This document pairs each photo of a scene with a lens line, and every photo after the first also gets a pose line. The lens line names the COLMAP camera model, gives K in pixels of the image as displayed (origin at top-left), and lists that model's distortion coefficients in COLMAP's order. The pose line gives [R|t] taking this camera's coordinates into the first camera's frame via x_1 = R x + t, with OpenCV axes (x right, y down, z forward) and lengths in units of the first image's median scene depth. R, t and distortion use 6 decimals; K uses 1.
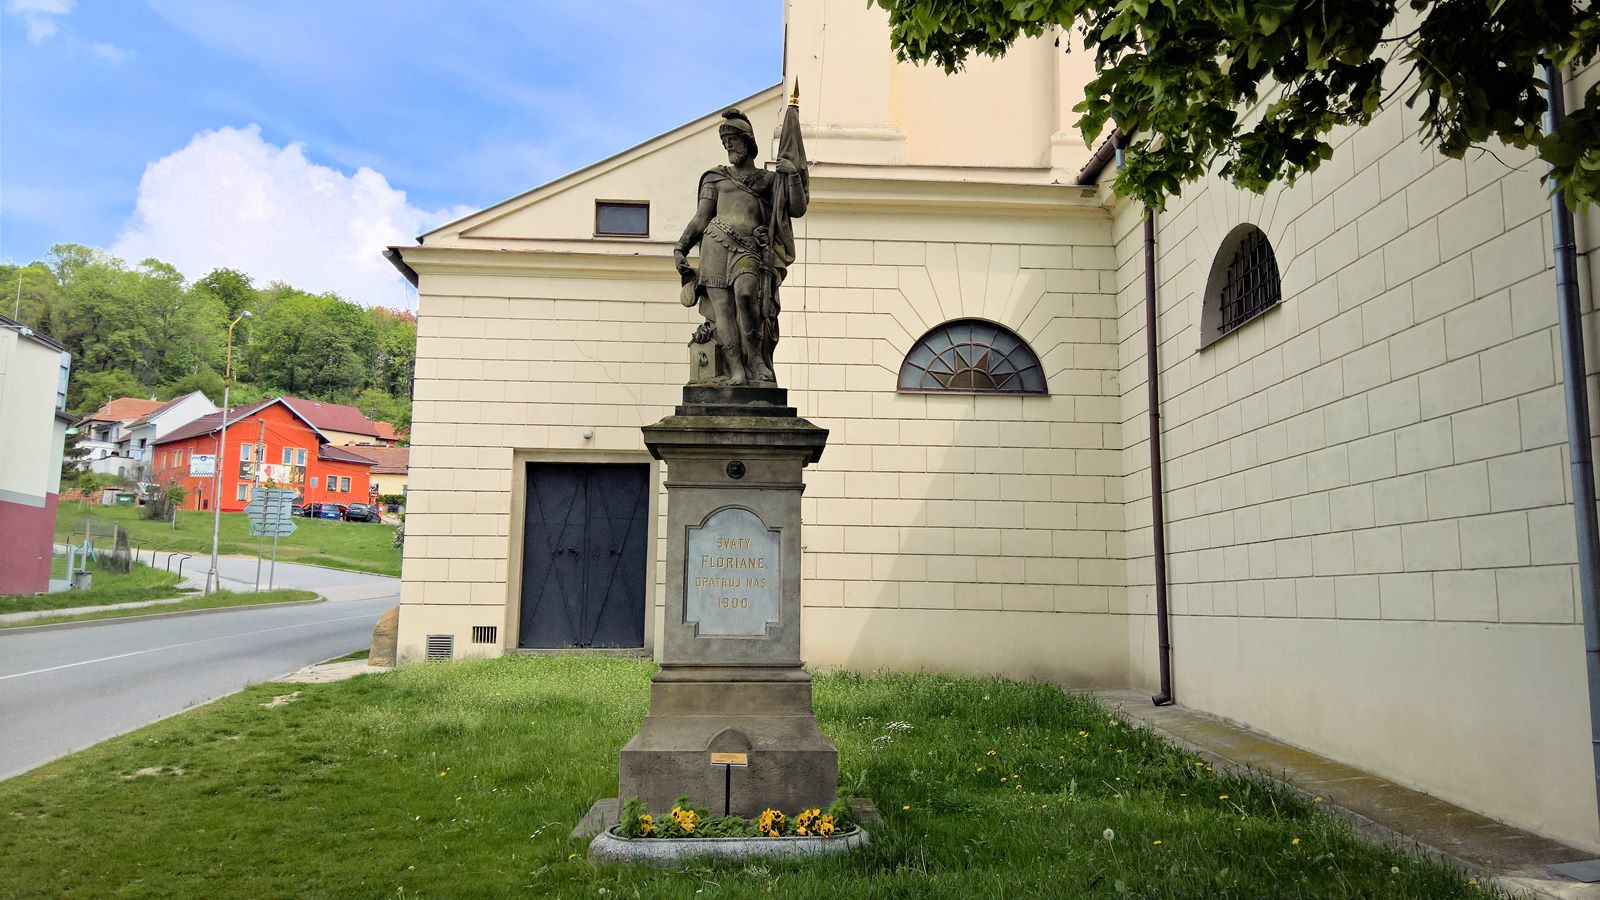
lens RADIAL K [[1178.1, 0, 727.6], [0, 1178.1, 447.2], [0, 0, 1]] dist [0.005524, -0.098397]
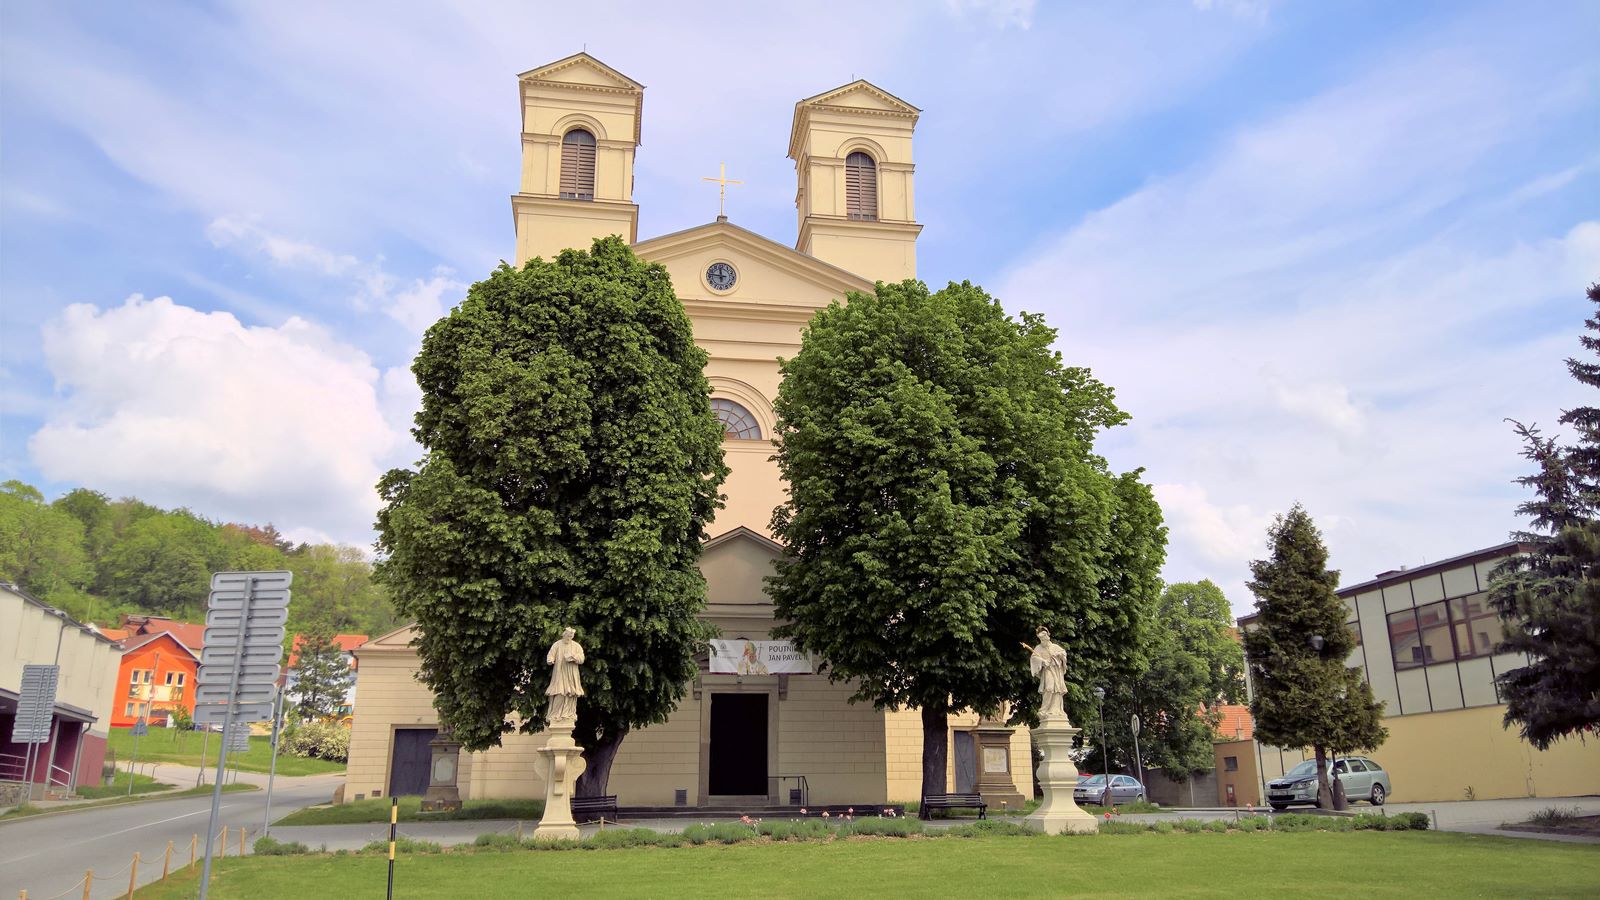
lens RADIAL K [[1274.6, 0, 803.5], [0, 1274.6, 368.5], [0, 0, 1]] dist [0.010481, 0.004613]
pose [[0.985558, 0.033531, 0.165986, 0.037155], [-0.000728, 0.981030, -0.193856, -0.035249], [-0.169337, 0.190936, 0.966886, -0.332707]]
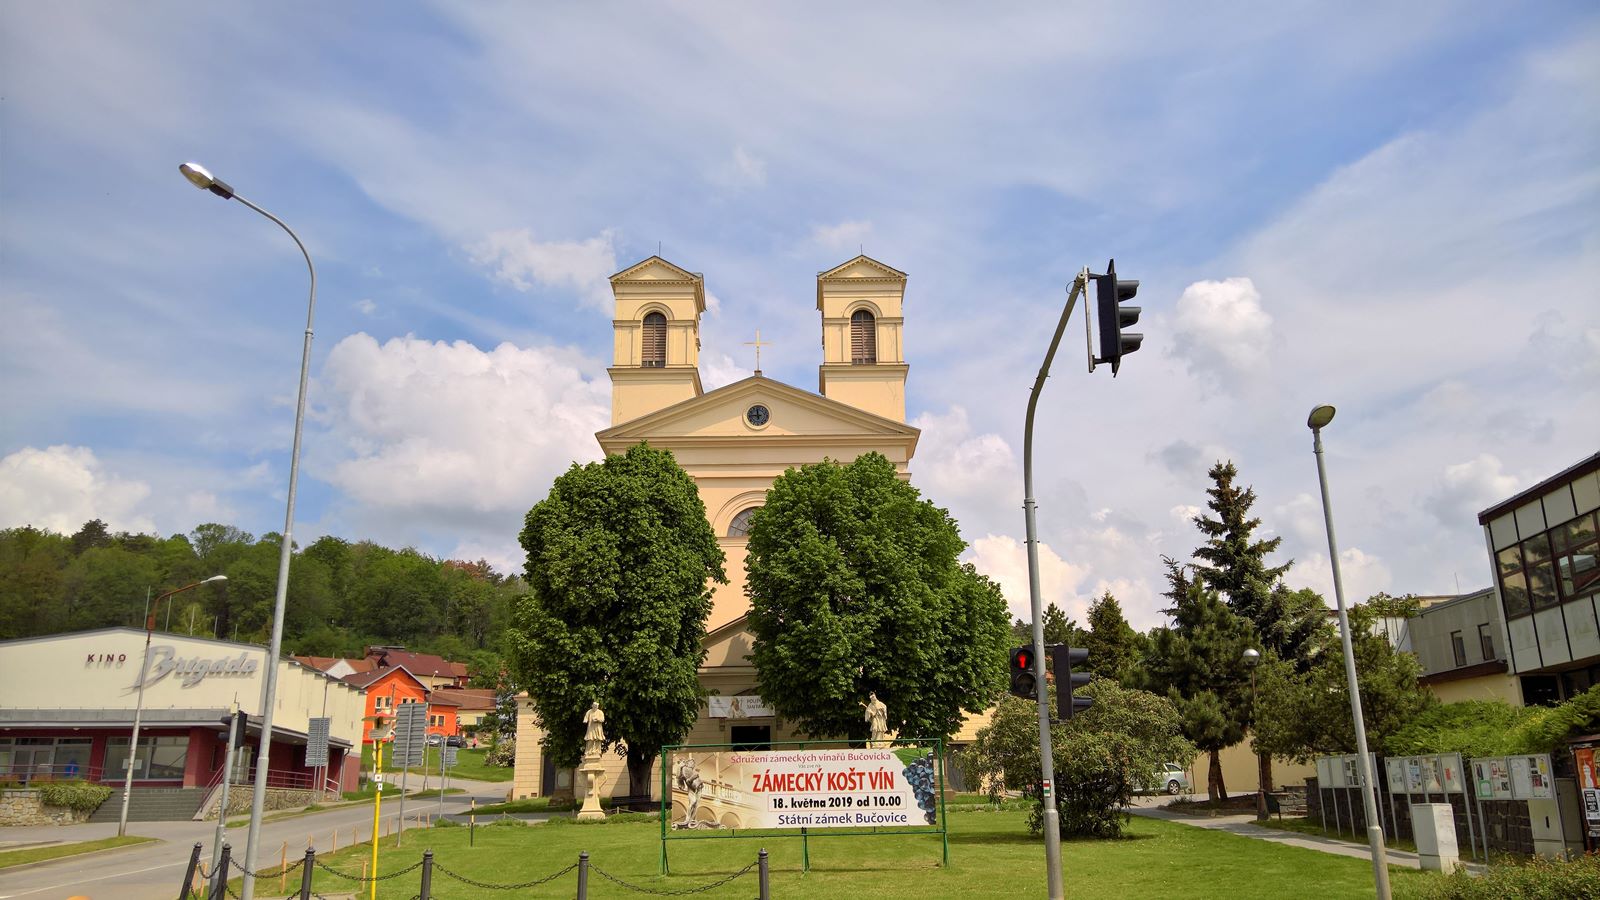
lens RADIAL K [[1337.7, 0, 840.9], [0, 1337.7, 357.2], [0, 0, 1]] dist [0.127958, -0.375305]
pose [[0.999370, -0.025480, 0.024723, 0.113539], [0.029614, 0.982364, -0.184621, -0.063250], [-0.019583, 0.185236, 0.982499, -0.568364]]
